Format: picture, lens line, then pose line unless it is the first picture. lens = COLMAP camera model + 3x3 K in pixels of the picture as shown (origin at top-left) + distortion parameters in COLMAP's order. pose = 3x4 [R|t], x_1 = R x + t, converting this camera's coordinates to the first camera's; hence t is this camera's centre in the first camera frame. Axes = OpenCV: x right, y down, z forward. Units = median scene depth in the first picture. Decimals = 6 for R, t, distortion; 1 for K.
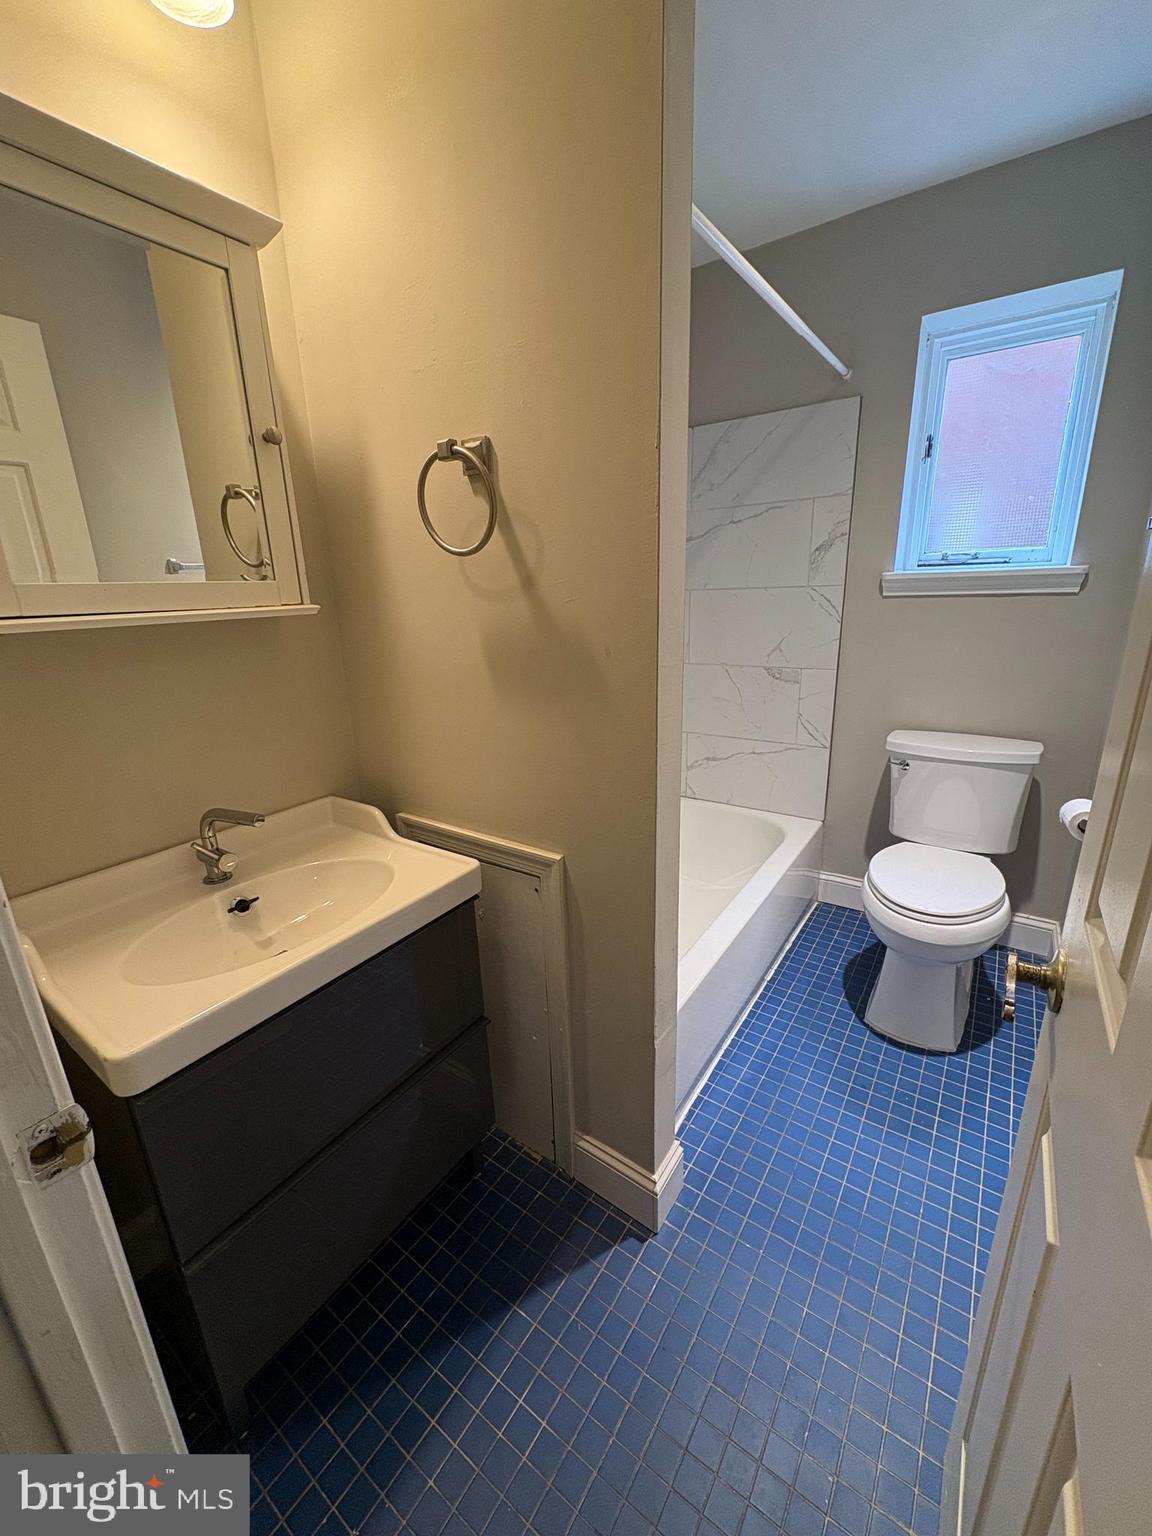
lens RADIAL K [[614.8, 0, 574.7], [0, 614.8, 770.2], [0, 0, 1]] dist [0.000490, -0.000285]
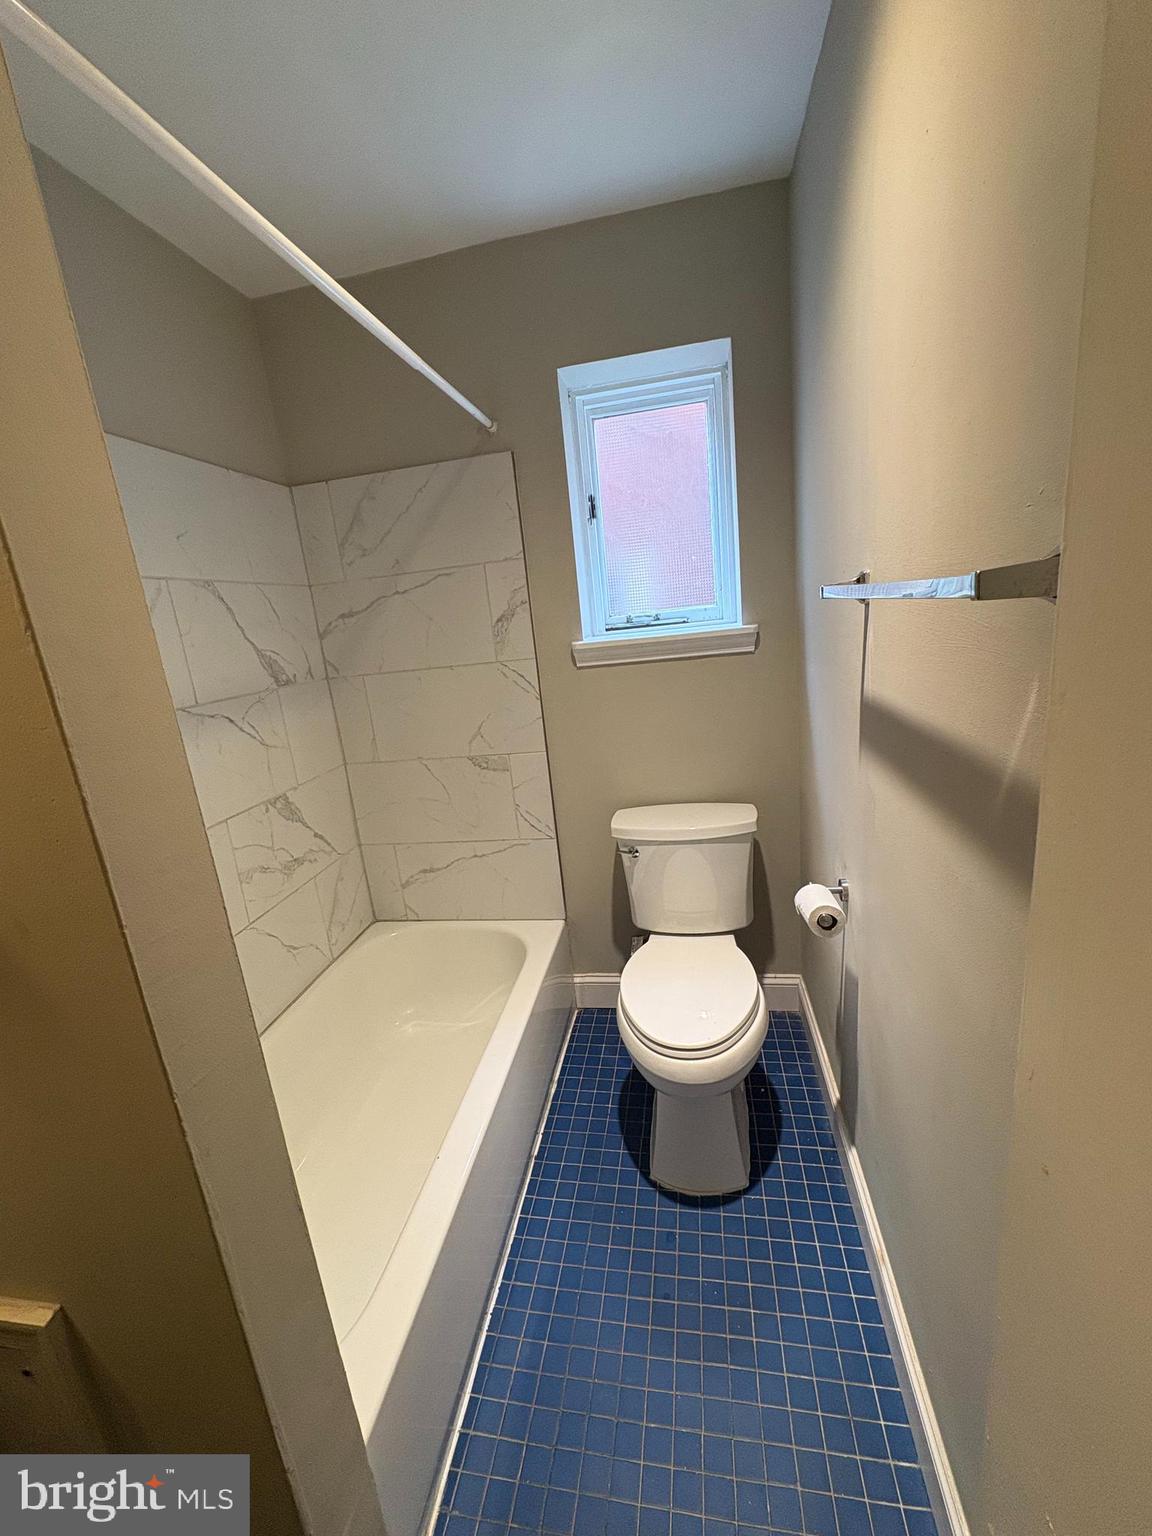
lens RADIAL K [[614.8, 0, 574.7], [0, 614.8, 769.4], [0, 0, 1]] dist [0.000490, -0.000285]
pose [[0.908078, -0.157017, 0.388252, 0.131651], [0.186663, 0.981626, -0.039595, -0.106483], [-0.374901, 0.108428, 0.920702, 0.199967]]
